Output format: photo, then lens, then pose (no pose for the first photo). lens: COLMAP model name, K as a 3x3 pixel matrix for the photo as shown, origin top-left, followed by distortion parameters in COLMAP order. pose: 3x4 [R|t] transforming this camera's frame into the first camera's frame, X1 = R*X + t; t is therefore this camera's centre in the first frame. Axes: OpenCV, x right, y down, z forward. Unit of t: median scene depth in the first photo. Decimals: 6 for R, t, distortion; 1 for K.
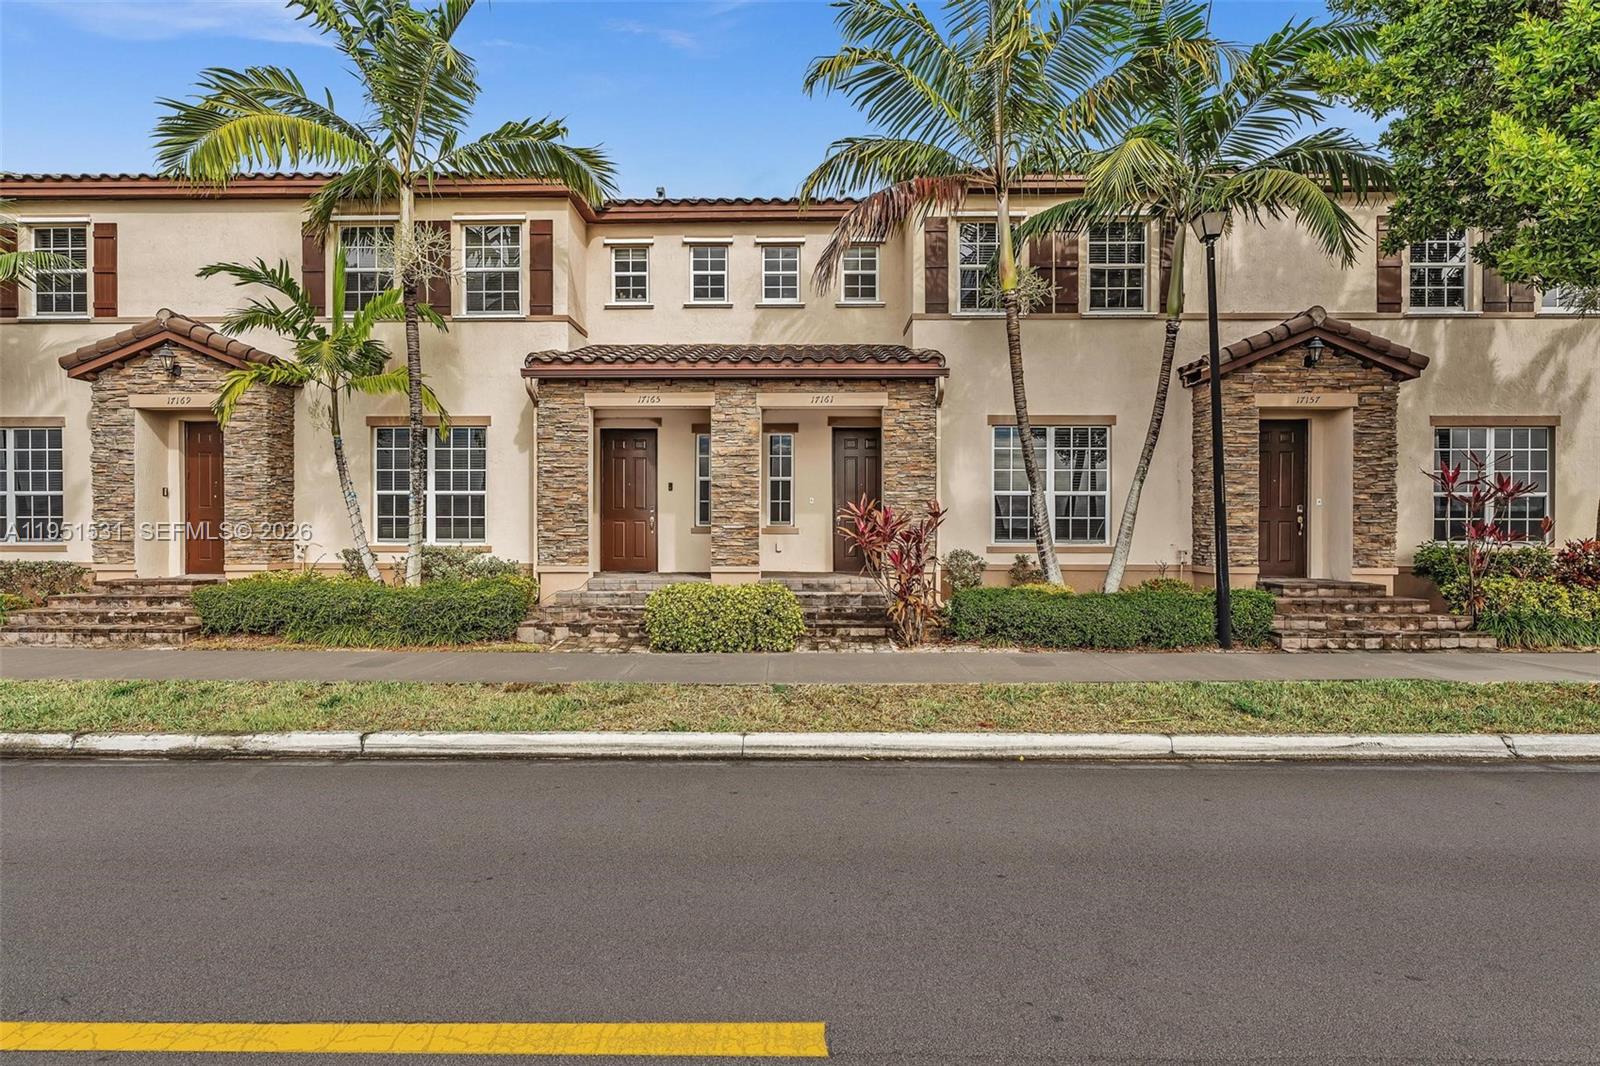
lens RADIAL K [[726.1, 0, 793.7], [0, 726.1, 520.7], [0, 0, 1]] dist [-0.002424, 0.000161]
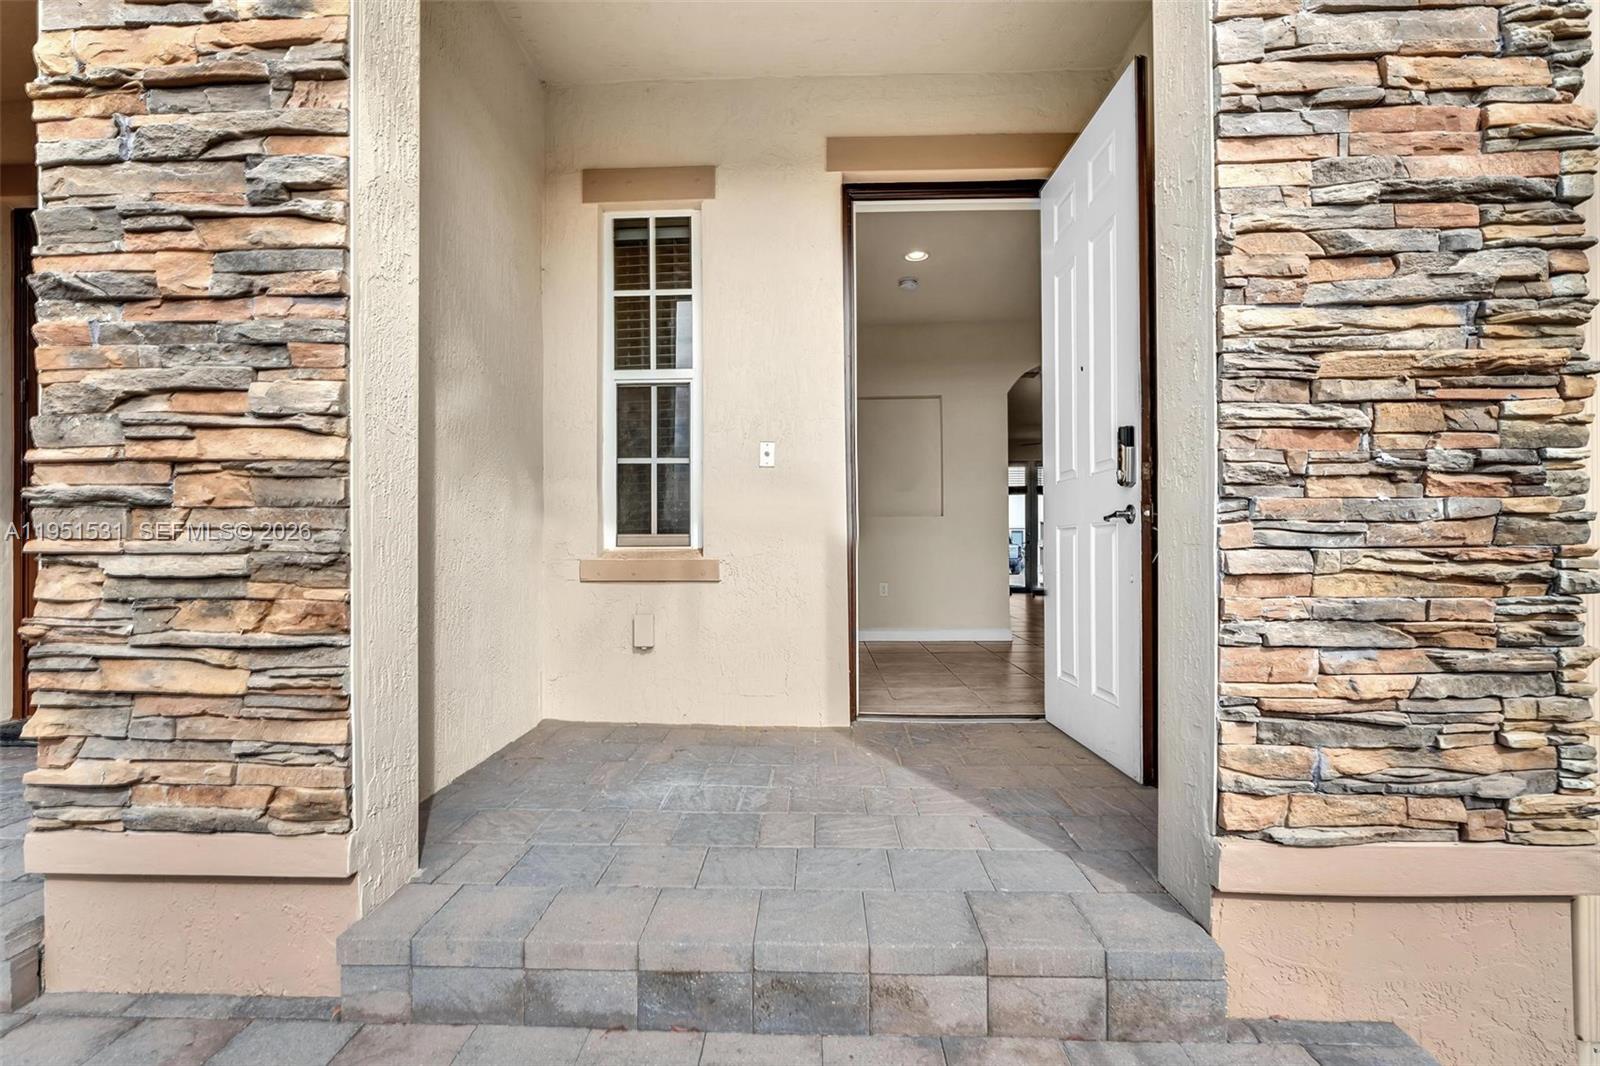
lens RADIAL K [[726.1, 0, 793.7], [0, 726.1, 520.7], [0, 0, 1]] dist [-0.002424, 0.000161]
pose [[0.999964, -0.004436, -0.007230, 0.037340], [0.004260, 0.999699, -0.024173, 0.003227], [0.007335, 0.024142, 0.999682, 0.735133]]
